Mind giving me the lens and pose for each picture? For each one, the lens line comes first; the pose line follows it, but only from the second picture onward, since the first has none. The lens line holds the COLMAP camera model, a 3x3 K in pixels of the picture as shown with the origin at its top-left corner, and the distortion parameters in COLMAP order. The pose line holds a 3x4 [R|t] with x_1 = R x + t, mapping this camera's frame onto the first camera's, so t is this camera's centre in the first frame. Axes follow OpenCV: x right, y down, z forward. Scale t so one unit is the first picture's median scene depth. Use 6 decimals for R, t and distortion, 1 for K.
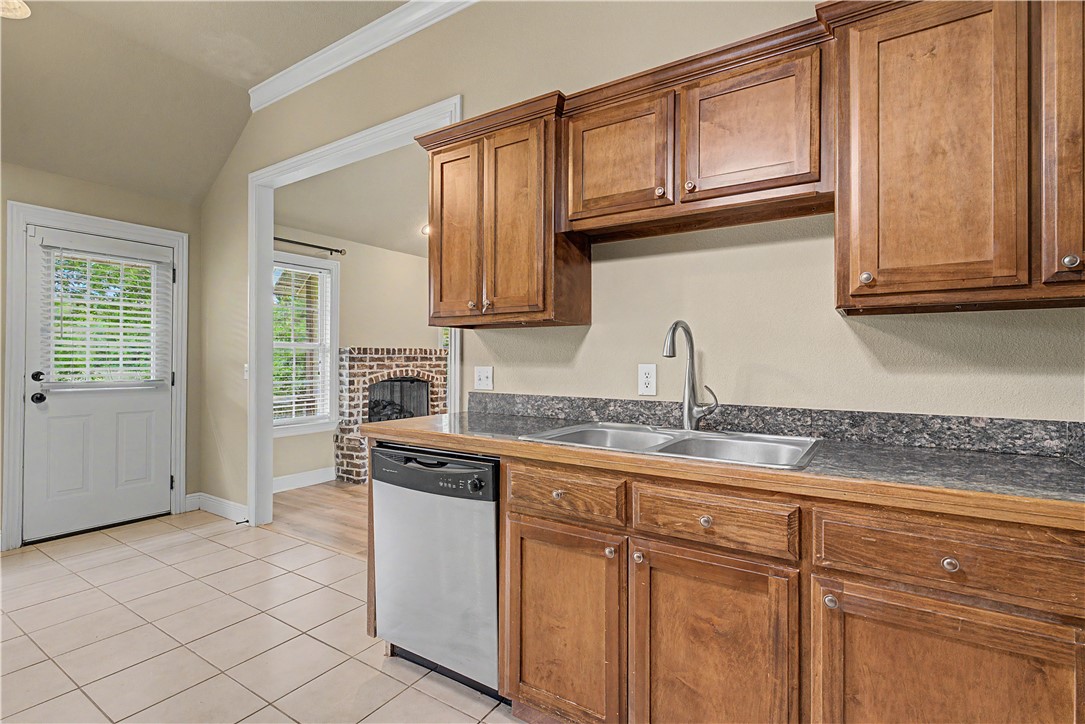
lens RADIAL K [[515.0, 0, 541.6], [0, 515.0, 356.5], [0, 0, 1]] dist [-0.000171, -0.000094]
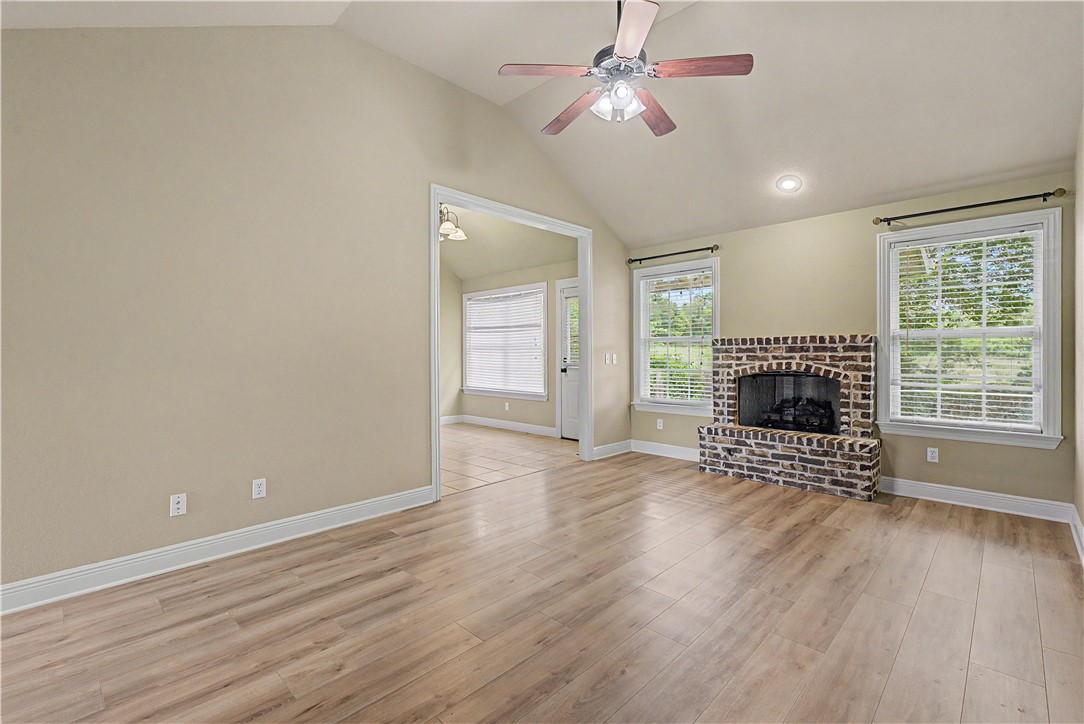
lens RADIAL K [[488.1, 0, 542.0], [0, 488.1, 362.0], [0, 0, 1]] dist [0.000068, -0.000017]
pose [[-0.193400, 0.017538, -0.980963, 0.628681], [0.010854, 0.999817, 0.015735, 0.008918], [0.981060, -0.007604, -0.193556, 0.818598]]
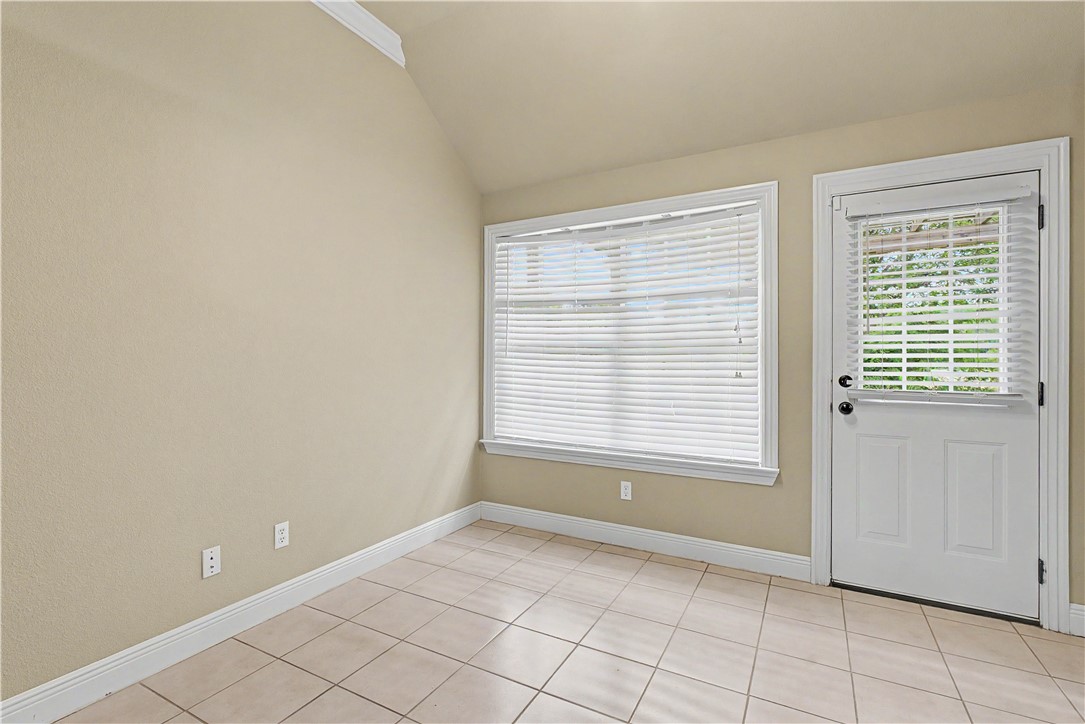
lens RADIAL K [[505.8, 0, 542.4], [0, 505.8, 355.1], [0, 0, 1]] dist [-0.001961, -0.000487]
pose [[0.079786, -0.009924, -0.996763, -0.143714], [0.003916, 0.999946, -0.009642, 0.002093], [0.996804, -0.003134, 0.079821, 0.293487]]
